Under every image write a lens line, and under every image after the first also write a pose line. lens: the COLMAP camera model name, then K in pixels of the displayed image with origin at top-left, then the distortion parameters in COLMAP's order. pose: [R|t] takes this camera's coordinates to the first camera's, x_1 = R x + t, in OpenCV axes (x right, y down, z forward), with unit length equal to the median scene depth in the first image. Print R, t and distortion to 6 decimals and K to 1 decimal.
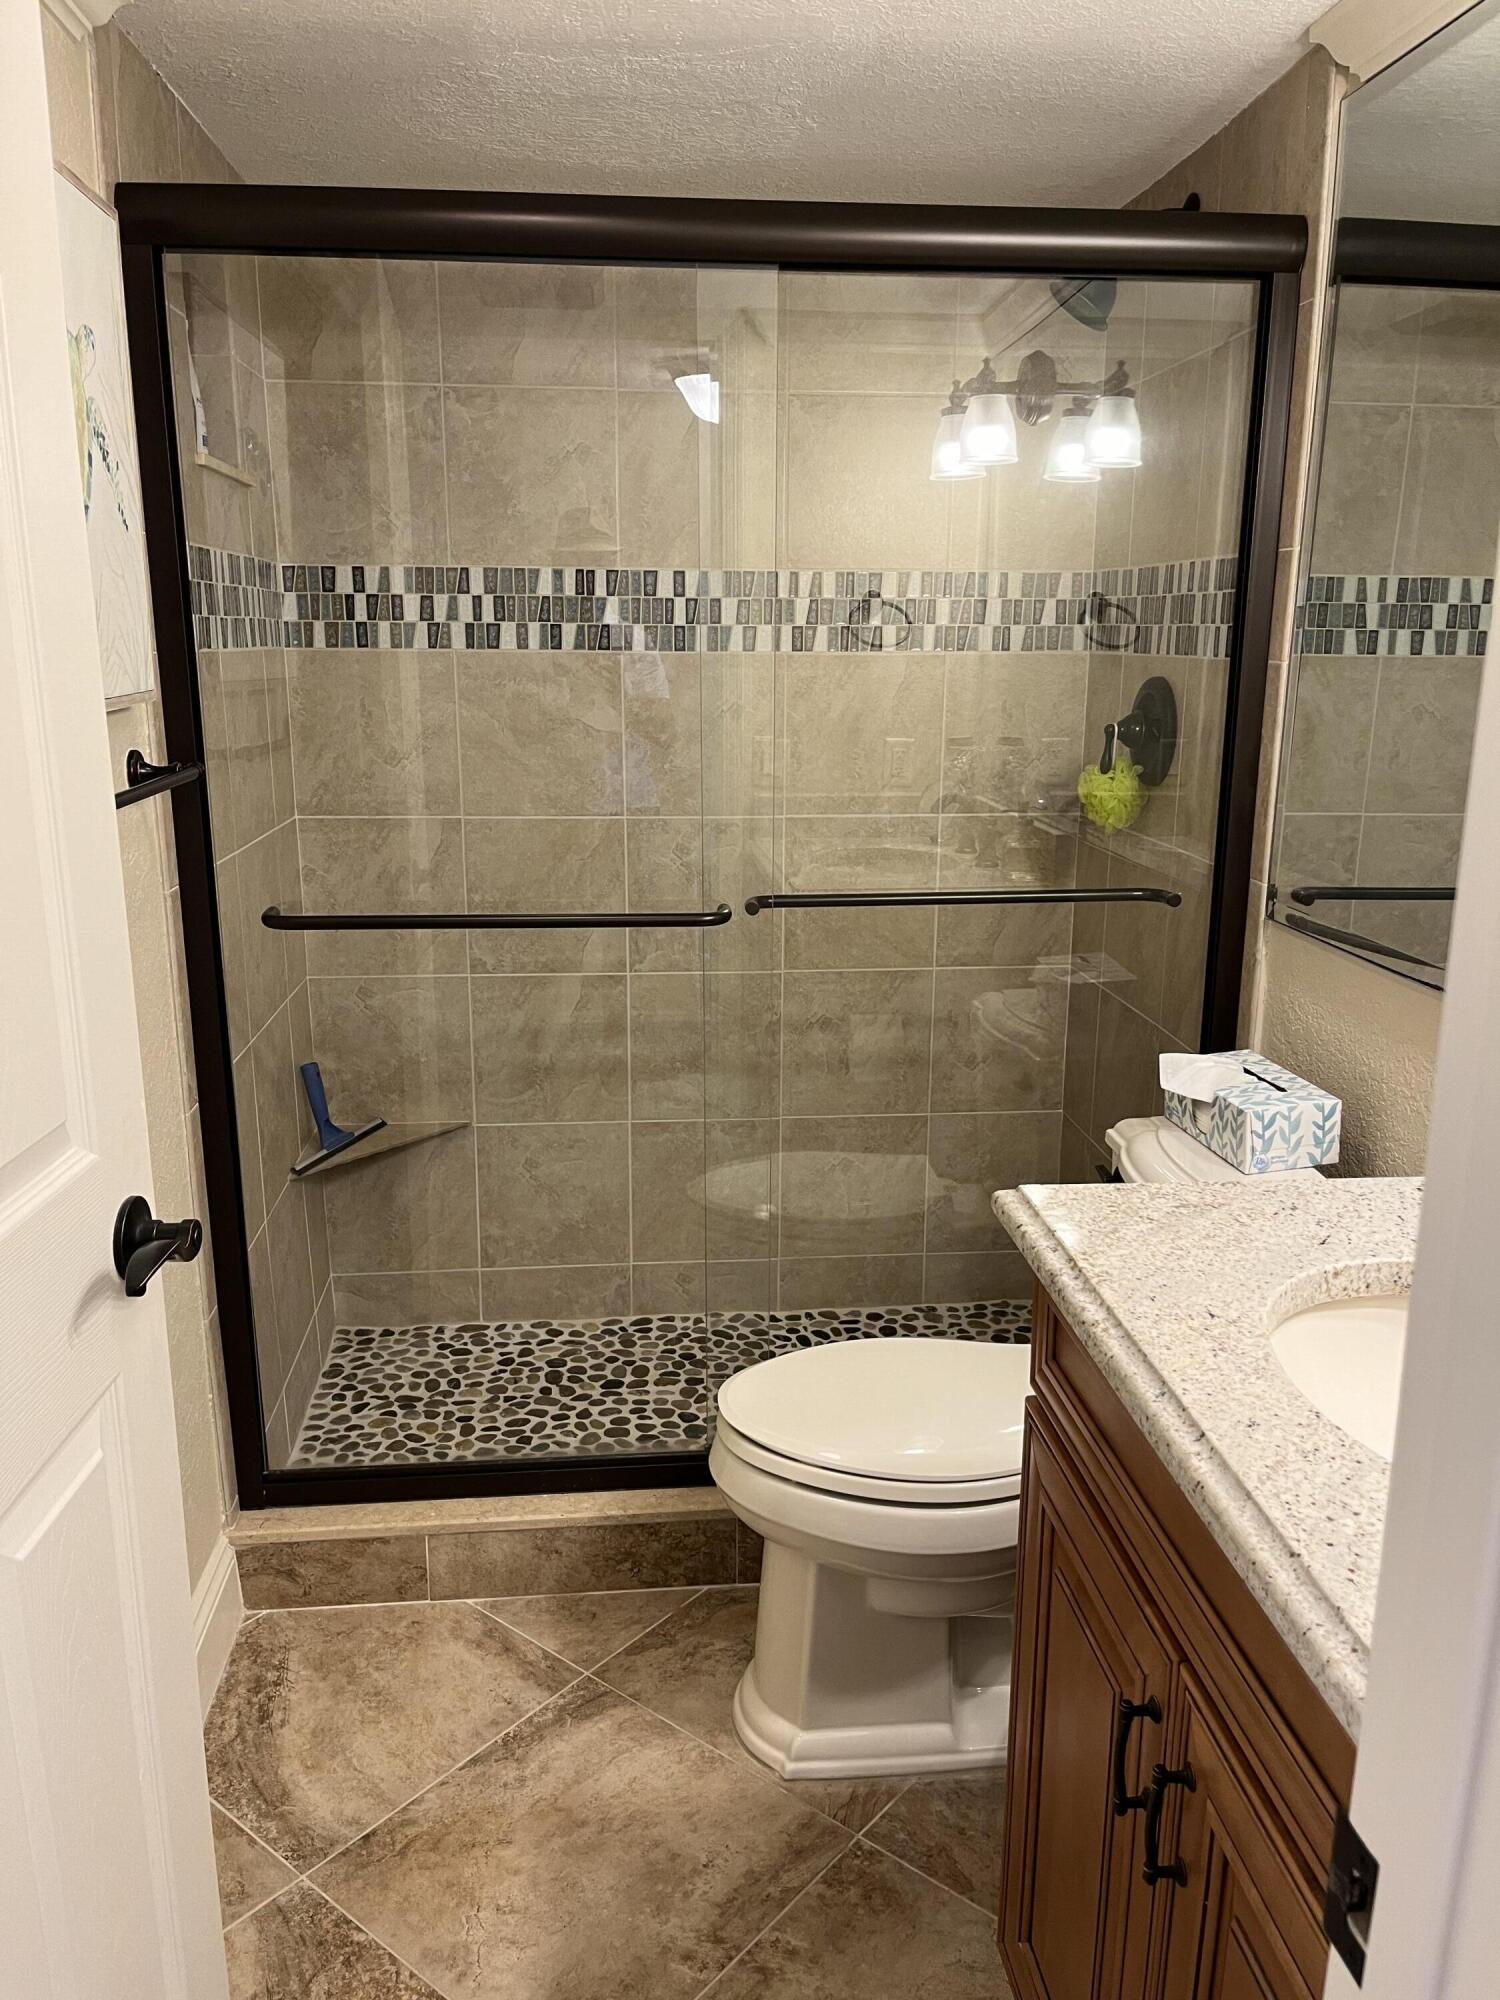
lens RADIAL K [[1528.8, 0, 748.5], [0, 1528.8, 1004.0], [0, 0, 1]] dist [0.059976, -0.092090]
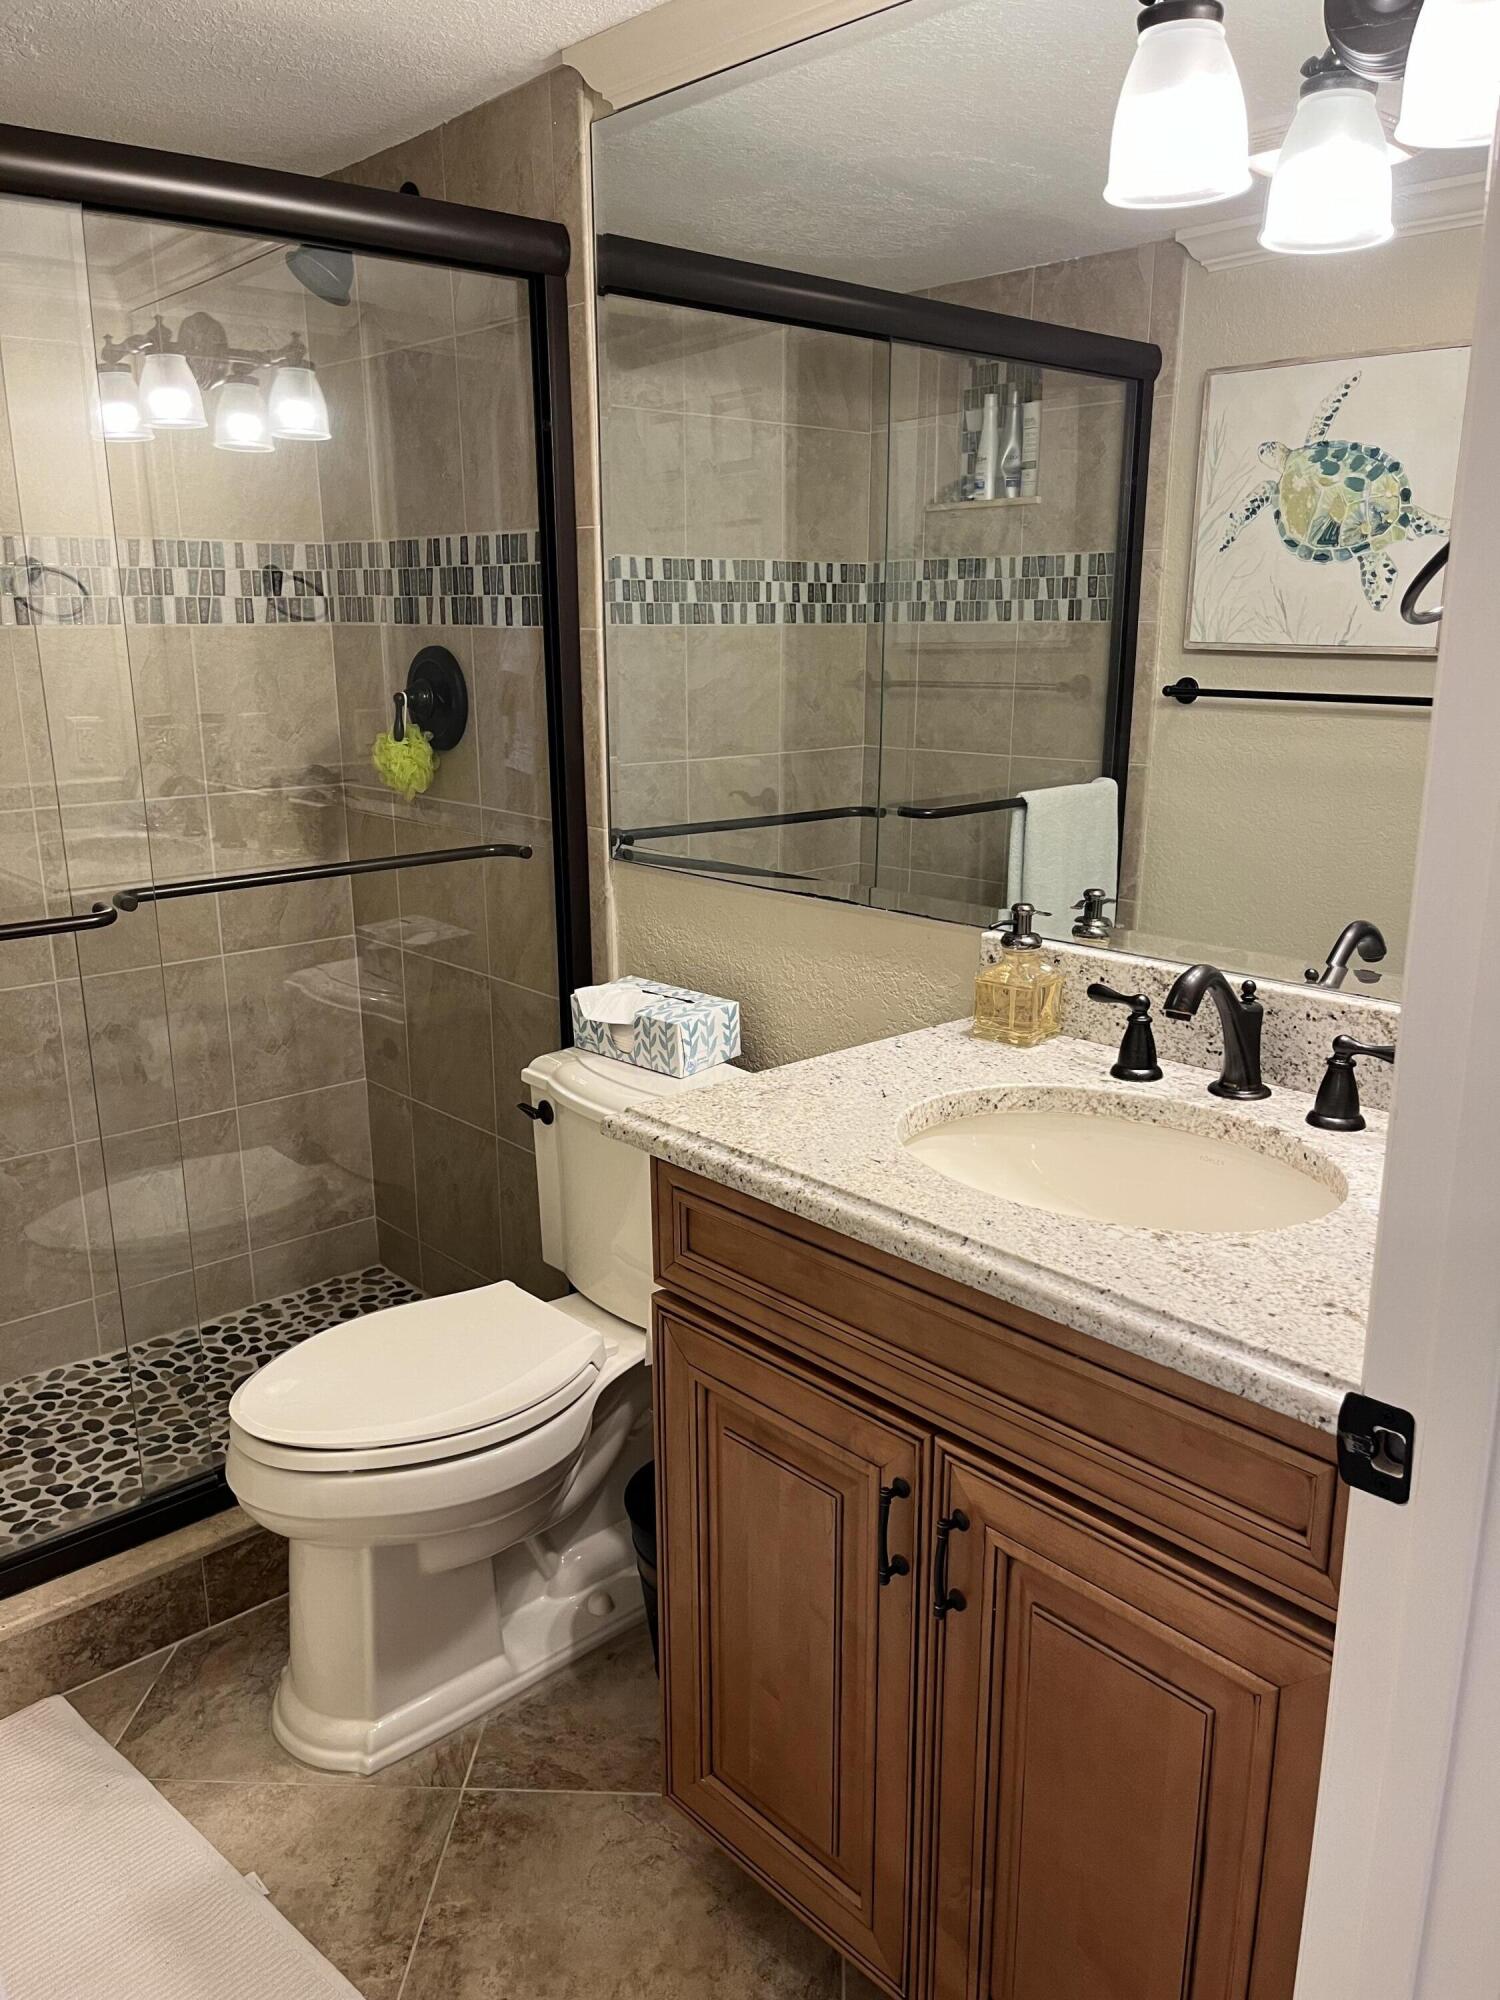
lens RADIAL K [[1528.8, 0, 758.7], [0, 1528.8, 1002.4], [0, 0, 1]] dist [0.059976, -0.092090]
pose [[0.801335, -0.156687, 0.577331, -0.204310], [0.148690, 0.986971, 0.061481, -0.004669], [-0.579443, 0.036577, 0.814192, 0.028831]]
